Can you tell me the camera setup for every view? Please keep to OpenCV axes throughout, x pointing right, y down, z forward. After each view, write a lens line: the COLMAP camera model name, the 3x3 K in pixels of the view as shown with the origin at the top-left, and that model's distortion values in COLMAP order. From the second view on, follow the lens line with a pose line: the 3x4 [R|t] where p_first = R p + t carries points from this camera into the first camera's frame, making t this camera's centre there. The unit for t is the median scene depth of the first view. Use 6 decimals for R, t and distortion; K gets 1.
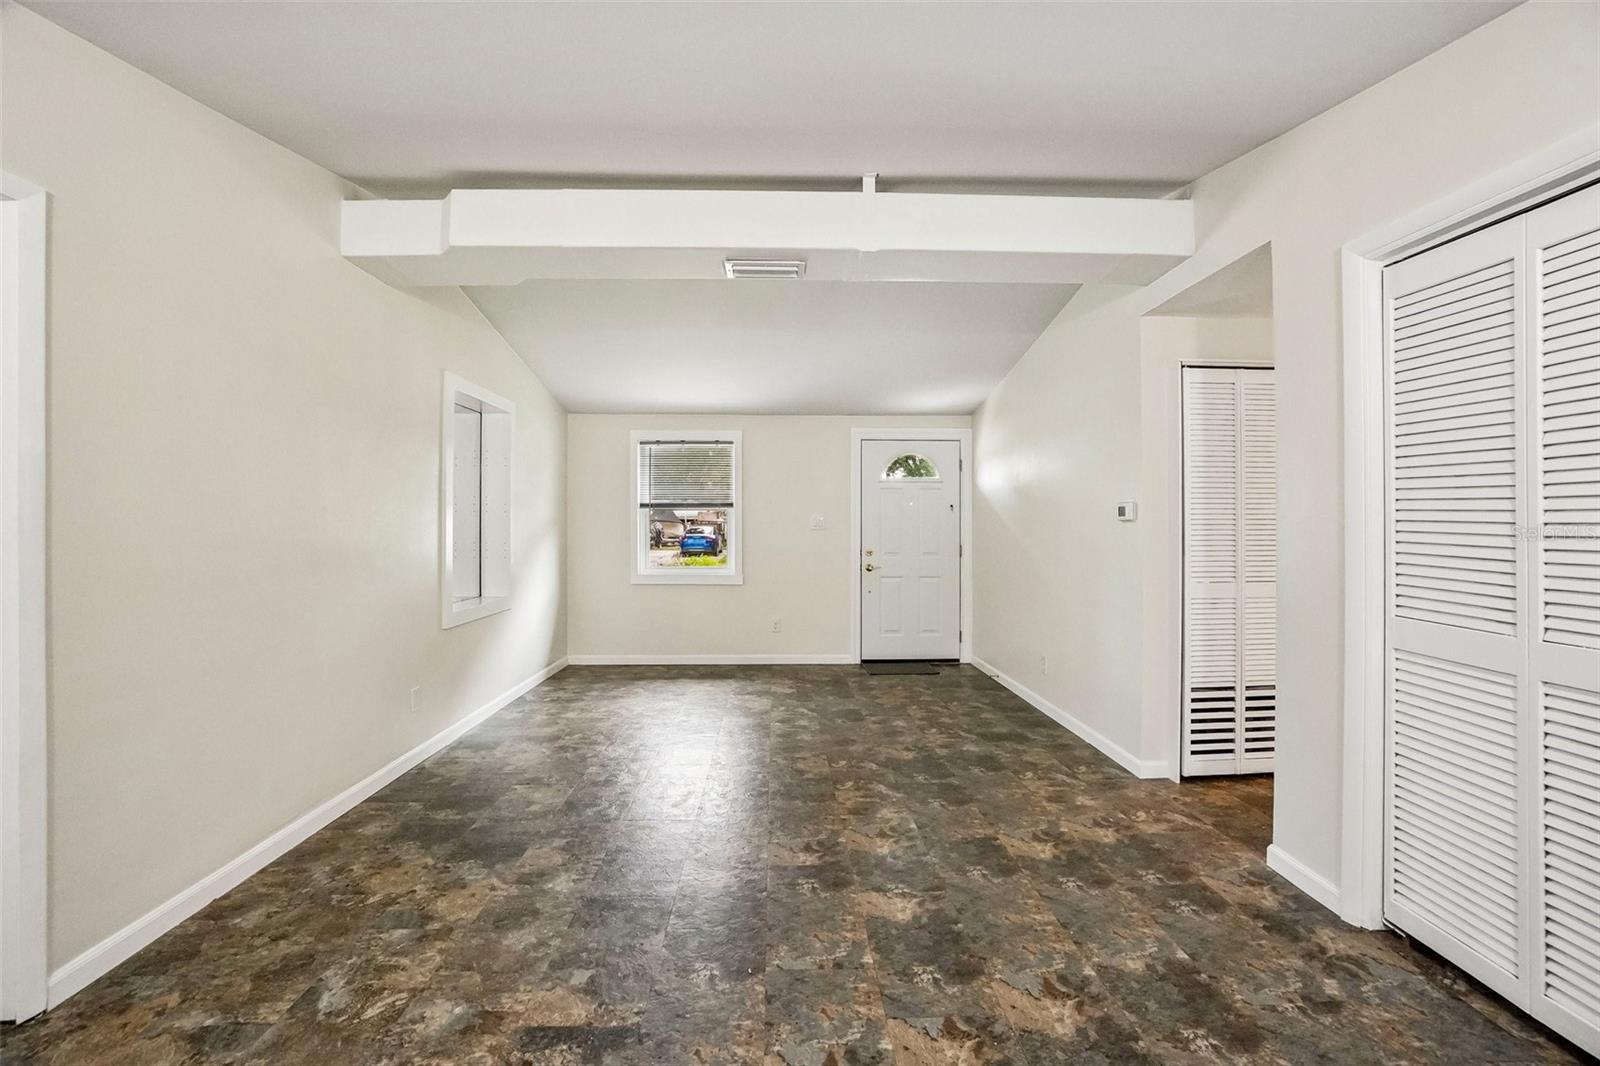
lens RADIAL K [[707.4, 0, 798.4], [0, 707.4, 525.5], [0, 0, 1]] dist [-0.056911, 0.018609]
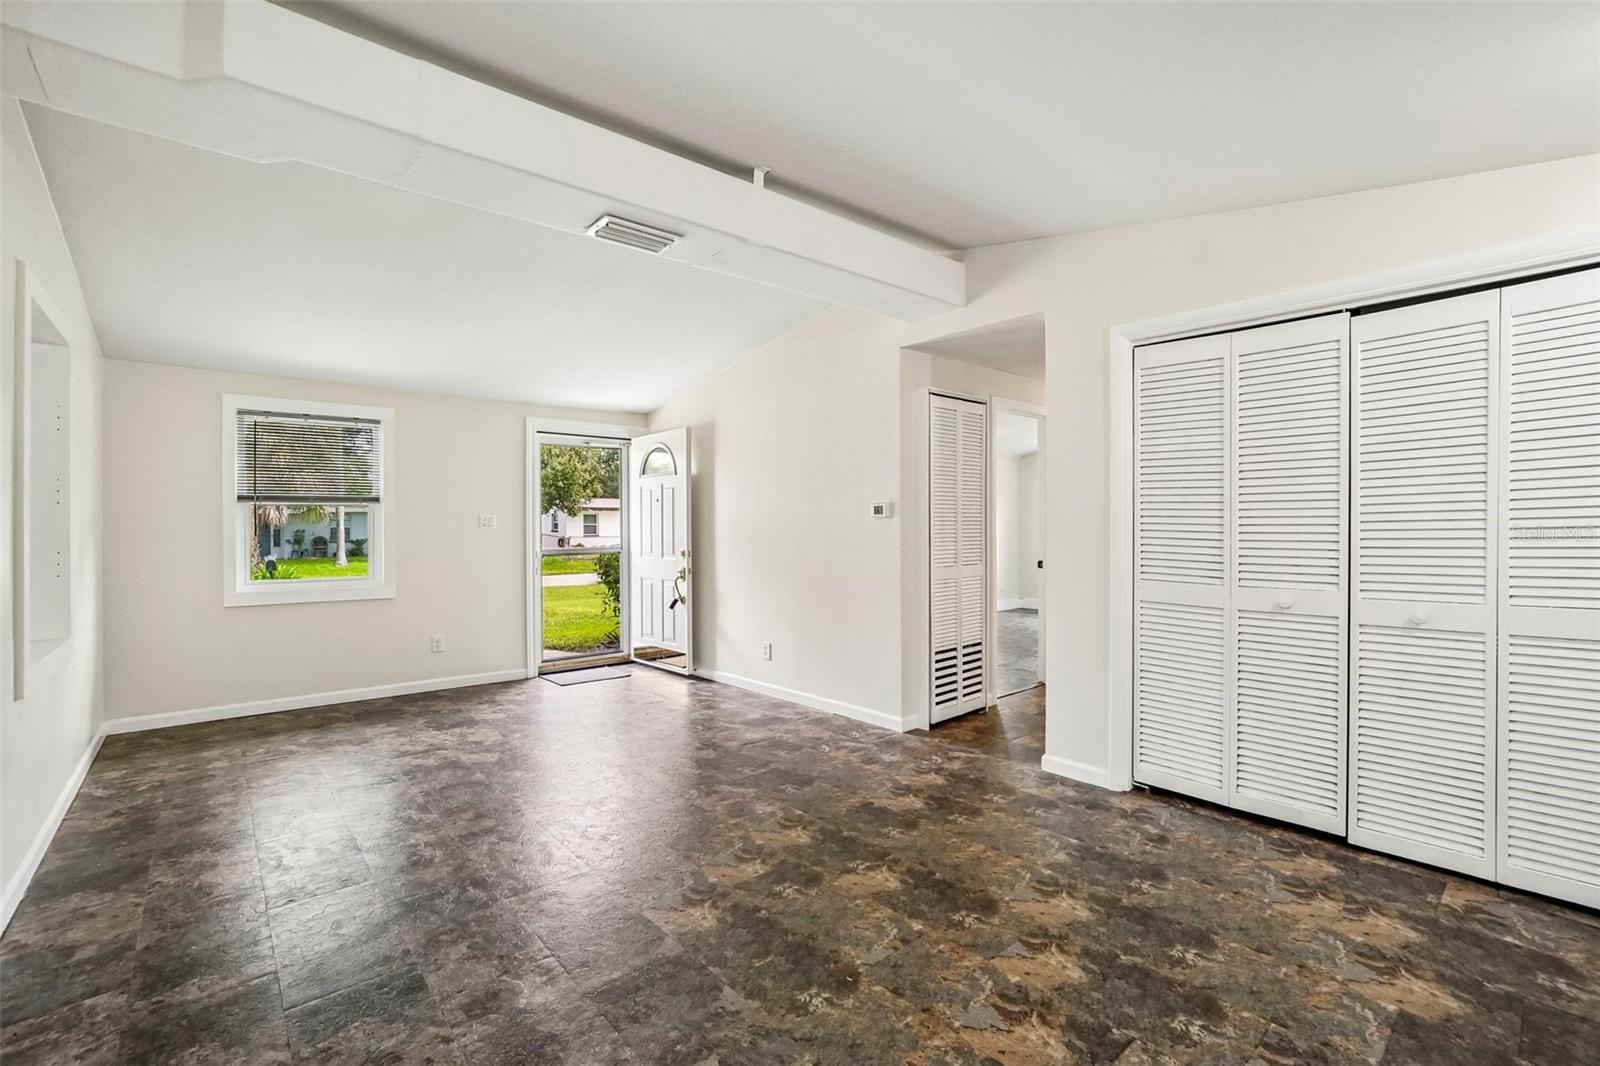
lens RADIAL K [[707.4, 0, 798.3], [0, 707.4, 528.0], [0, 0, 1]] dist [-0.056911, 0.018609]
pose [[0.777534, -0.005682, 0.628815, -0.479538], [0.005086, 0.999983, 0.002747, 0.007634], [-0.628820, 0.001062, 0.777550, 0.194132]]
